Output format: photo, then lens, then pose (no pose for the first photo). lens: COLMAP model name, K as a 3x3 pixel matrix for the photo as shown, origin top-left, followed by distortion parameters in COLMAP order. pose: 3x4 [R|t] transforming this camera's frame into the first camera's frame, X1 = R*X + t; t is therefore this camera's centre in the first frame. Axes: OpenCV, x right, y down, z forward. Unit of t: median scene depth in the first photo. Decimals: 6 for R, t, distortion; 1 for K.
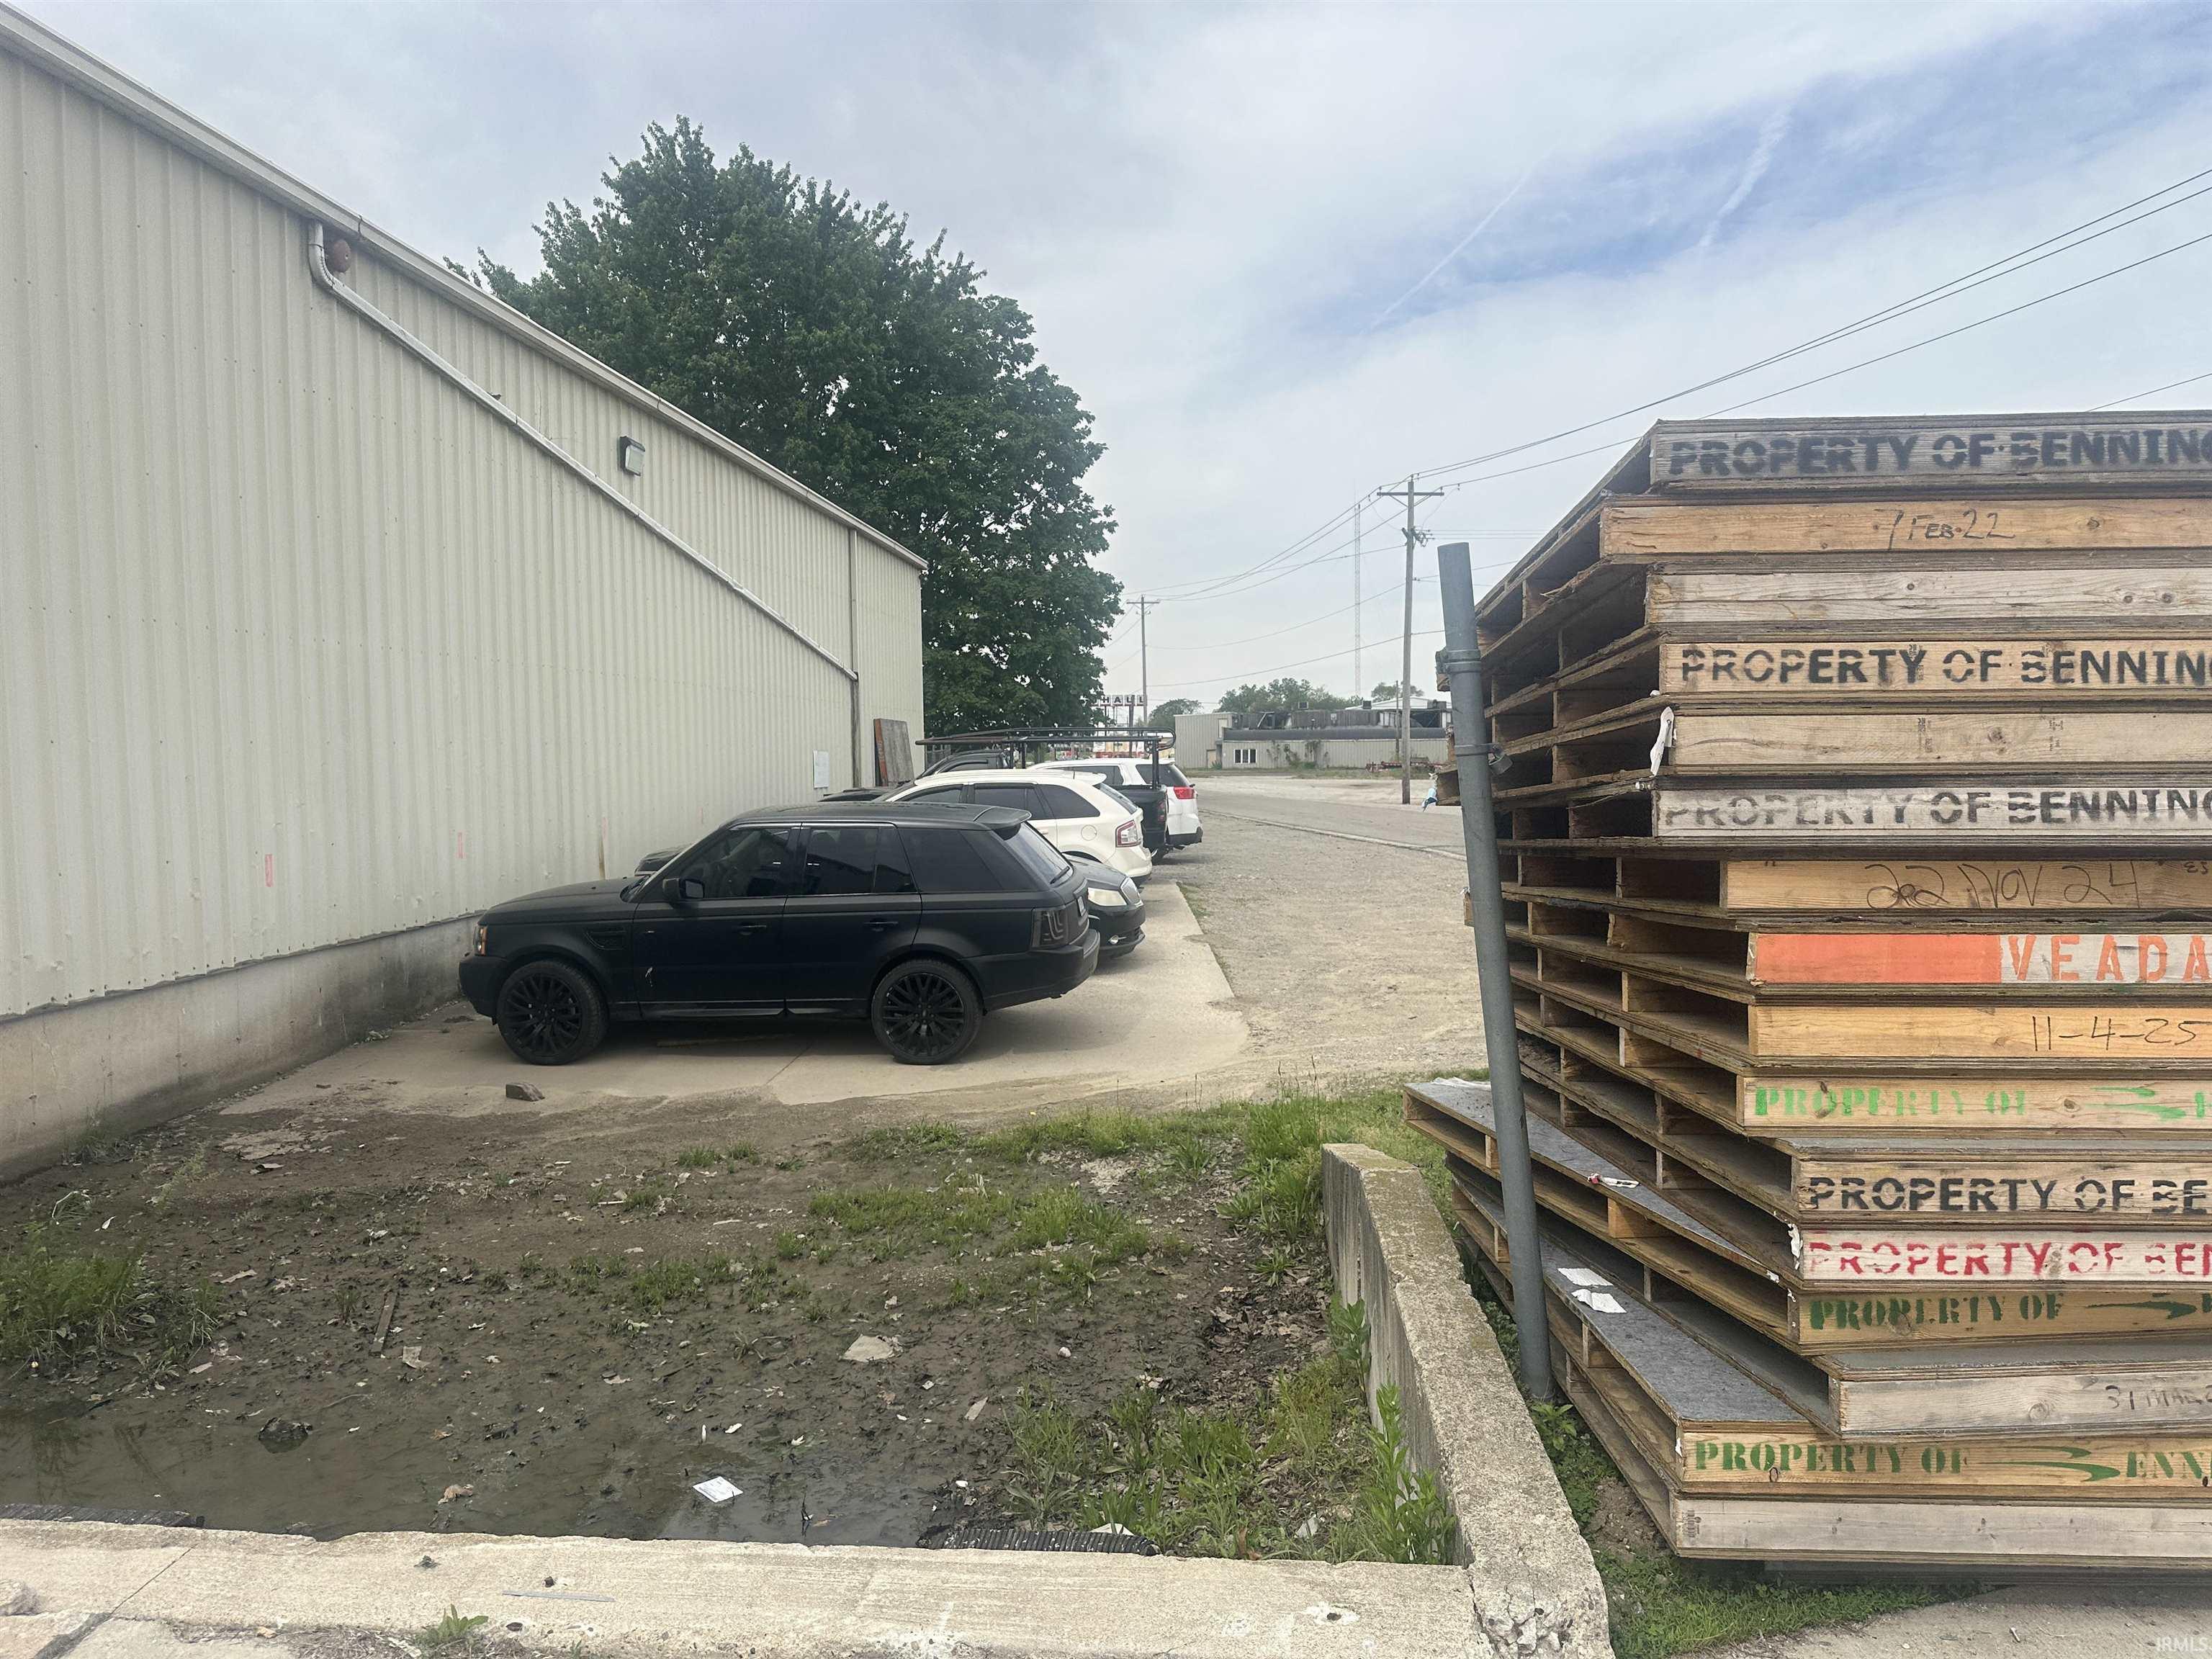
lens RADIAL K [[1593.7, 0, 1098.2], [0, 1593.7, 828.1], [0, 0, 1]] dist [-0.009670, -0.002145]
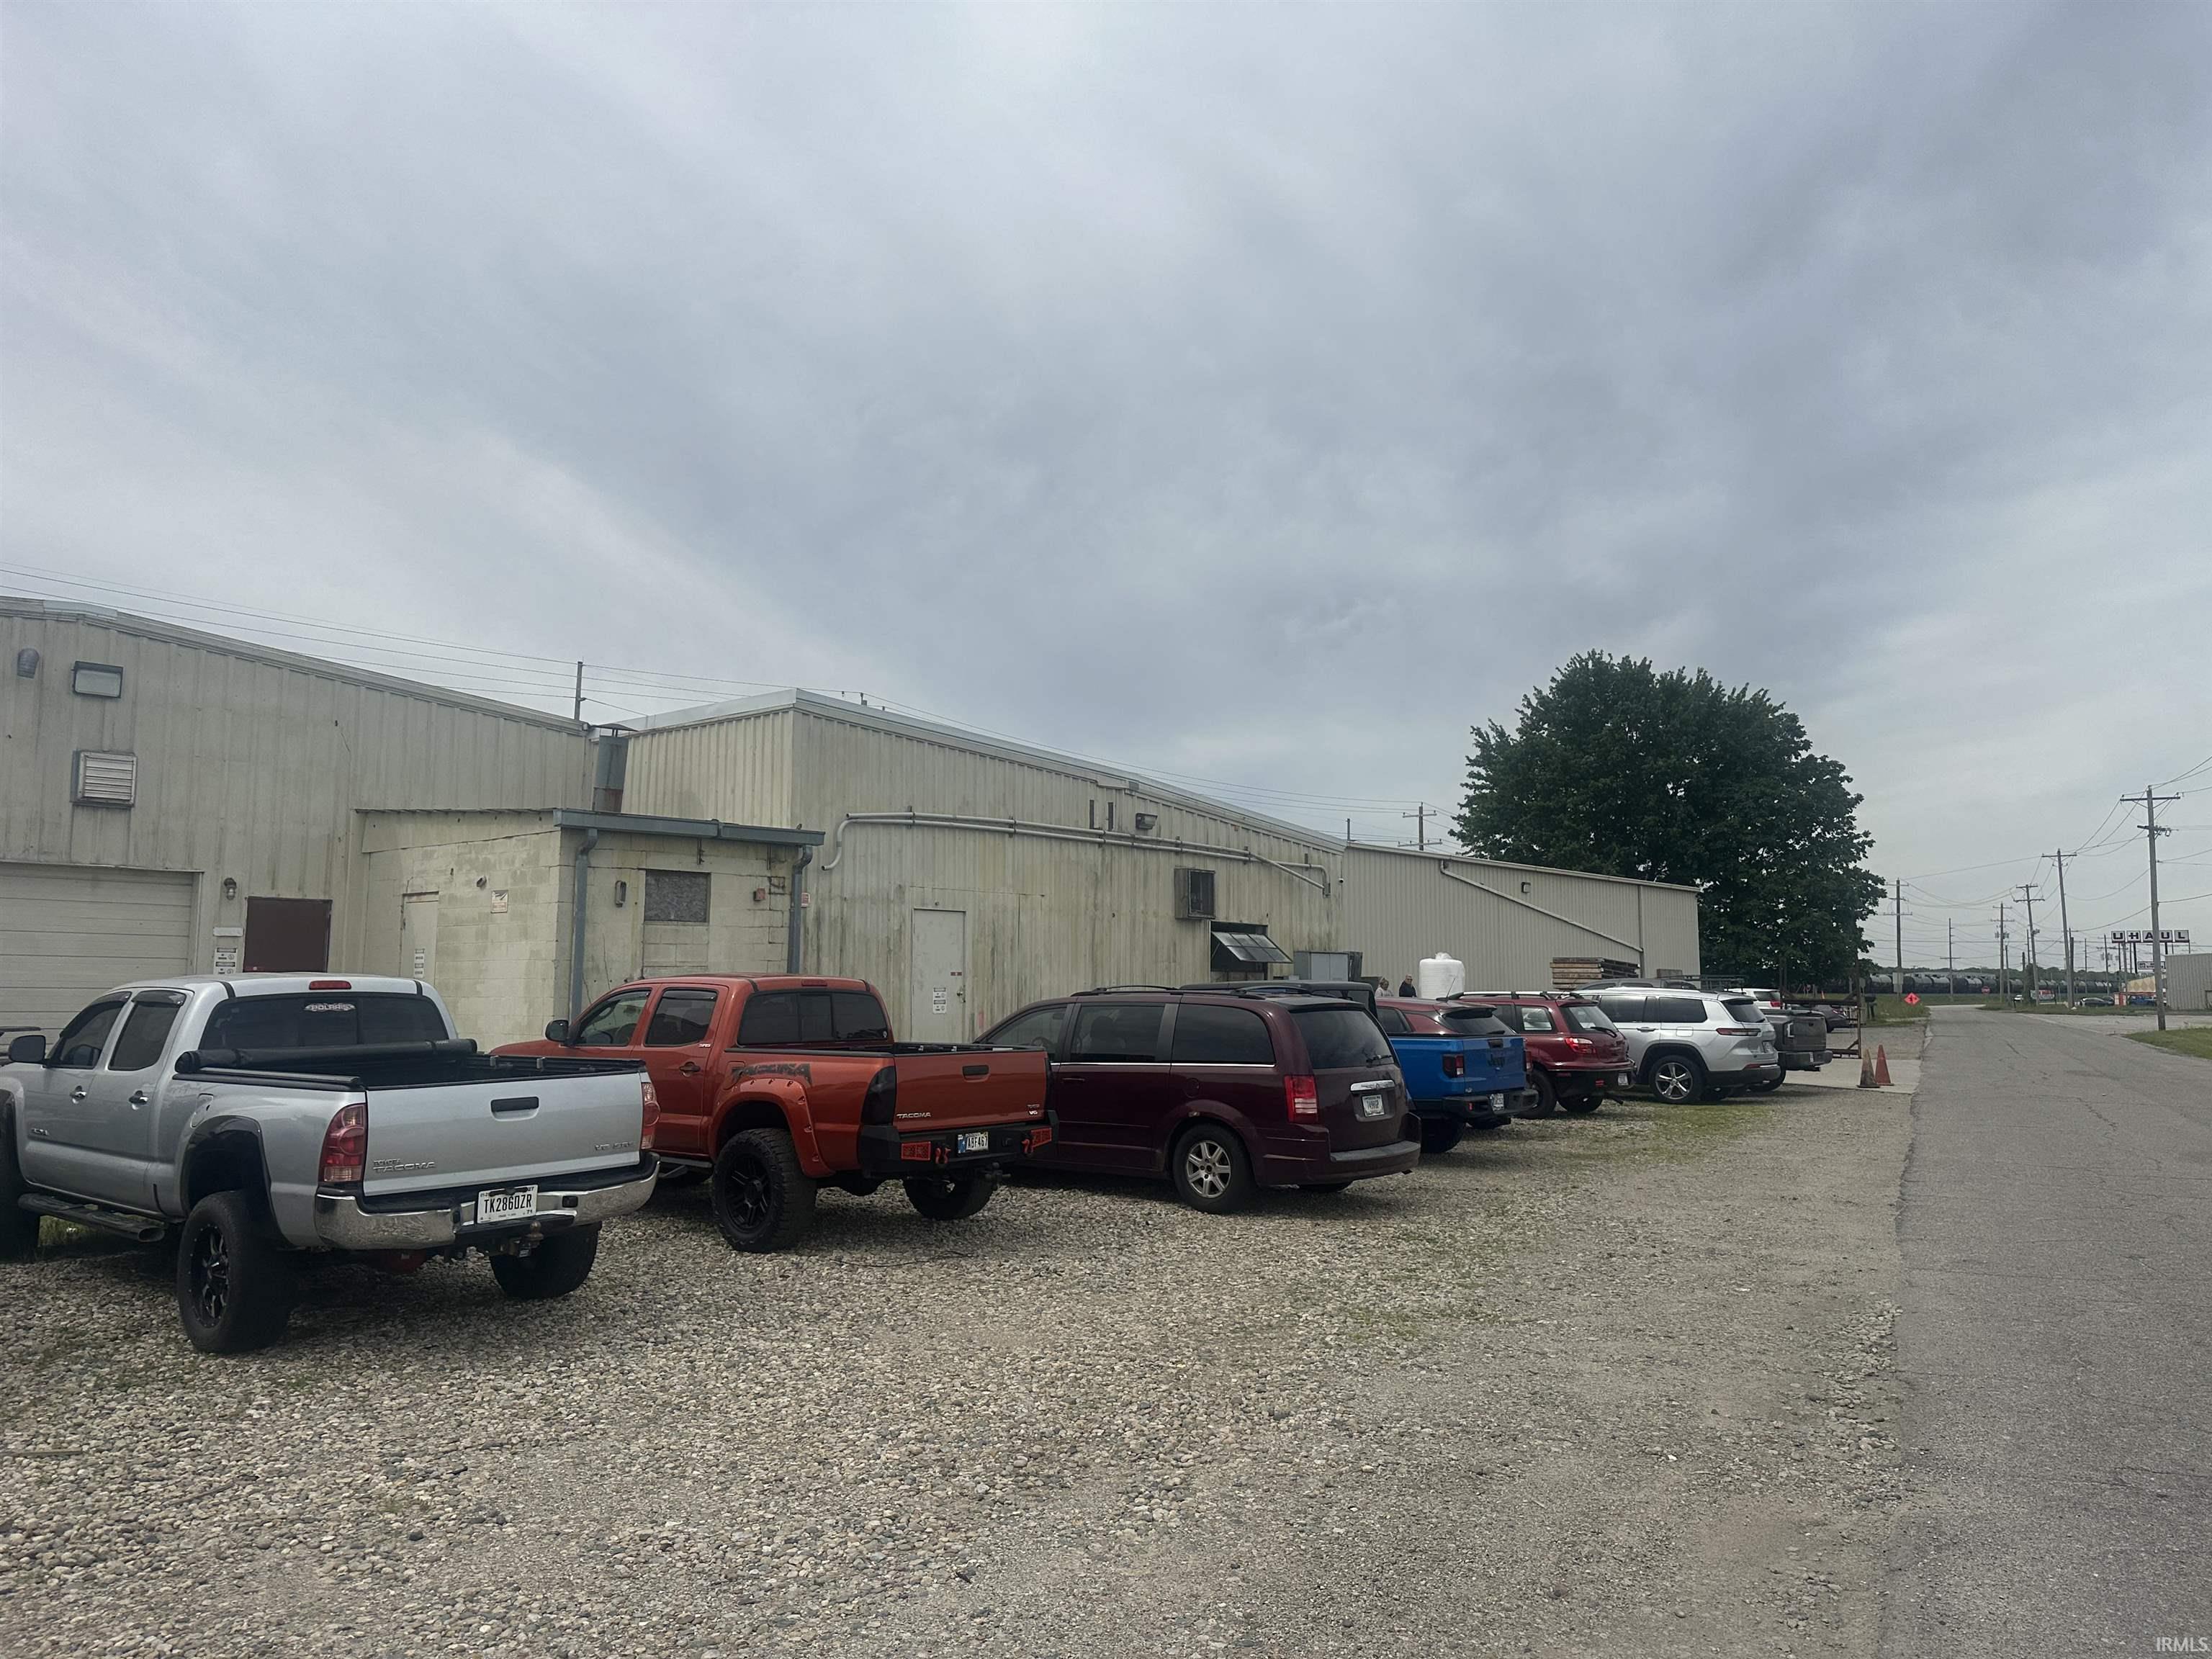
lens RADIAL K [[1593.7, 0, 1098.6], [0, 1593.7, 832.5], [0, 0, 1]] dist [-0.009670, -0.002145]
pose [[0.814710, -0.038266, -0.578604, 0.300171], [-0.043297, 0.991021, -0.126505, 0.032967], [0.578250, 0.128117, 0.805738, -0.724646]]
